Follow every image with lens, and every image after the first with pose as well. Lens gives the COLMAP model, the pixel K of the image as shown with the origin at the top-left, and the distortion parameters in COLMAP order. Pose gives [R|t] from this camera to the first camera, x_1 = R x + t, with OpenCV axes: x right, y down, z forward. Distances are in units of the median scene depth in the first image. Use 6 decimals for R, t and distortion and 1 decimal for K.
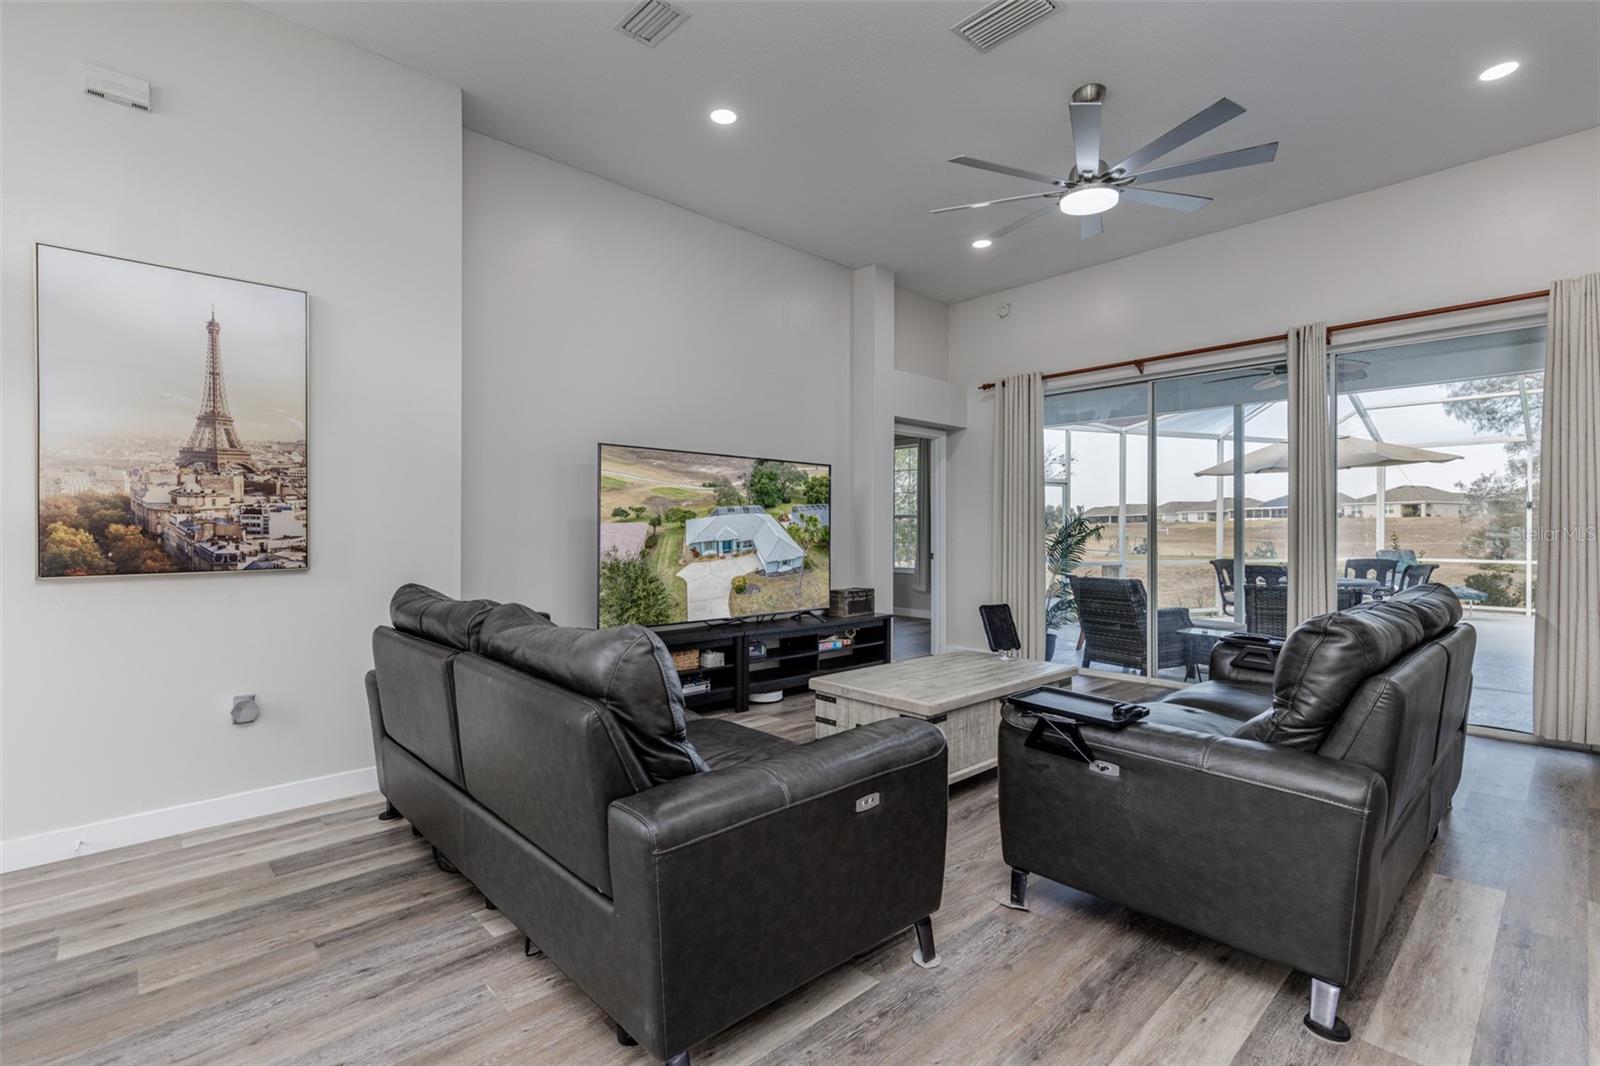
lens RADIAL K [[735.0, 0, 795.8], [0, 735.0, 535.9], [0, 0, 1]] dist [0.002388, 0.000142]
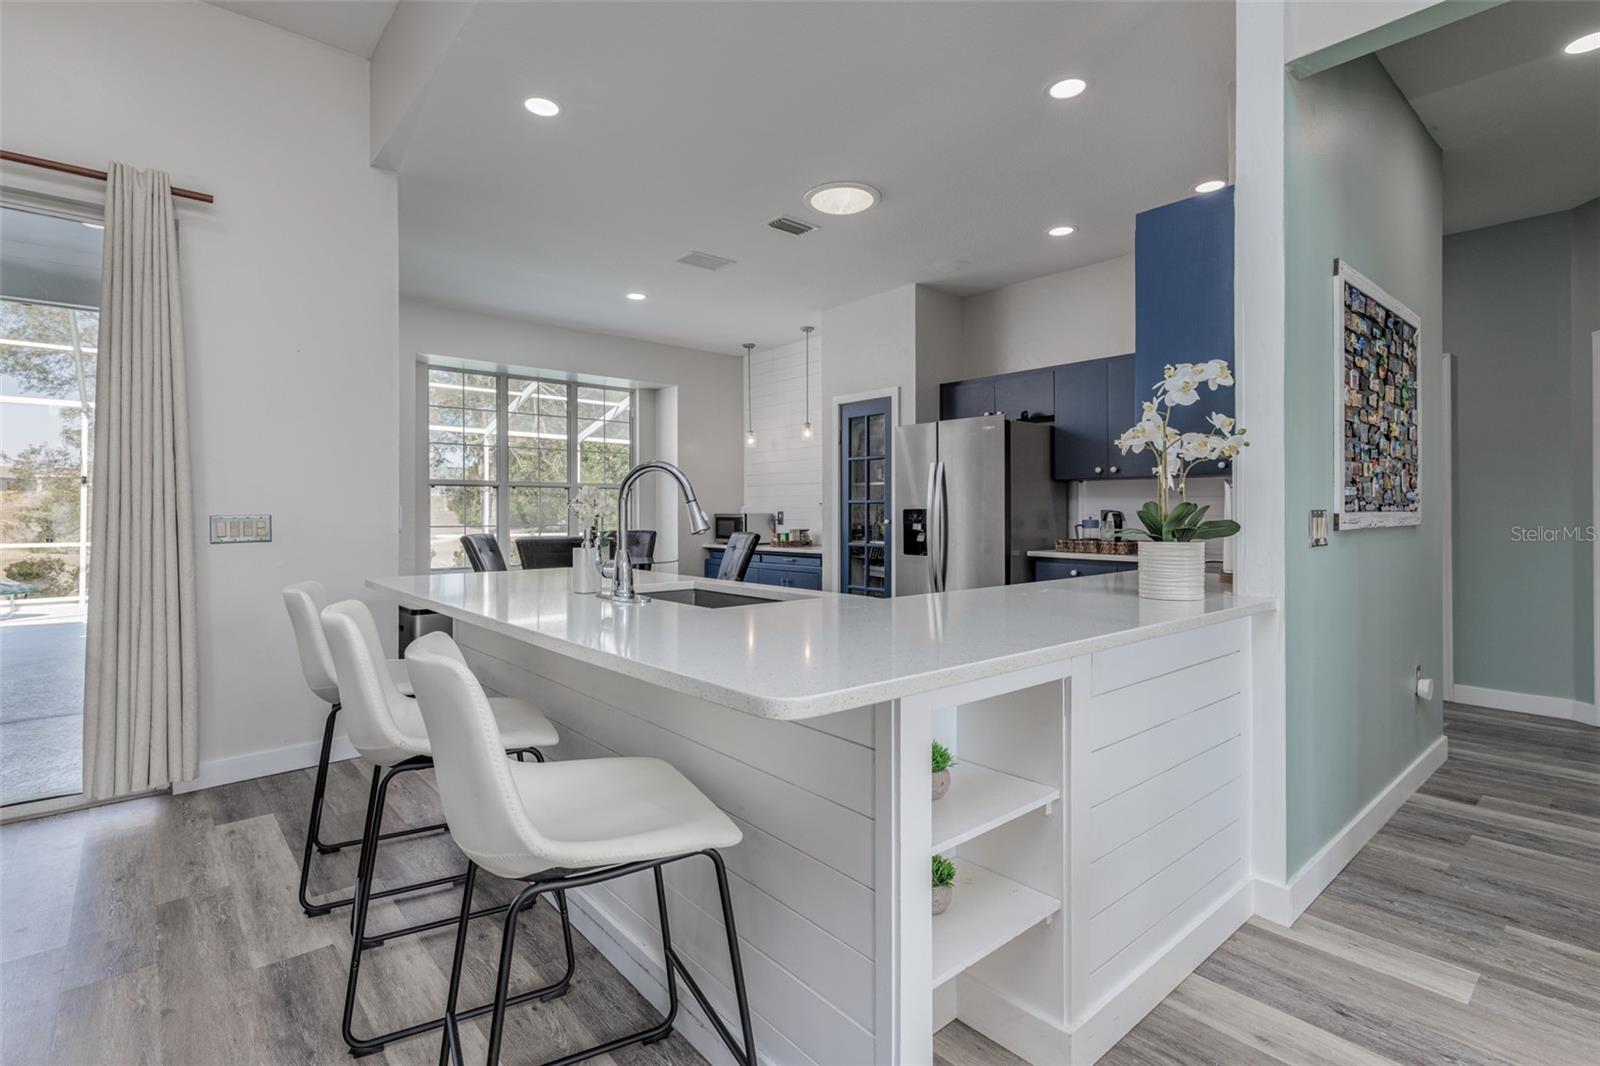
lens RADIAL K [[767.1, 0, 789.4], [0, 767.1, 503.0], [0, 0, 1]] dist [0.001141, 0.000118]
pose [[0.045568, 0.010382, 0.998907, 0.120078], [0.003415, 0.999939, -0.010548, -0.000262], [-0.998955, 0.003892, 0.045530, 0.118244]]
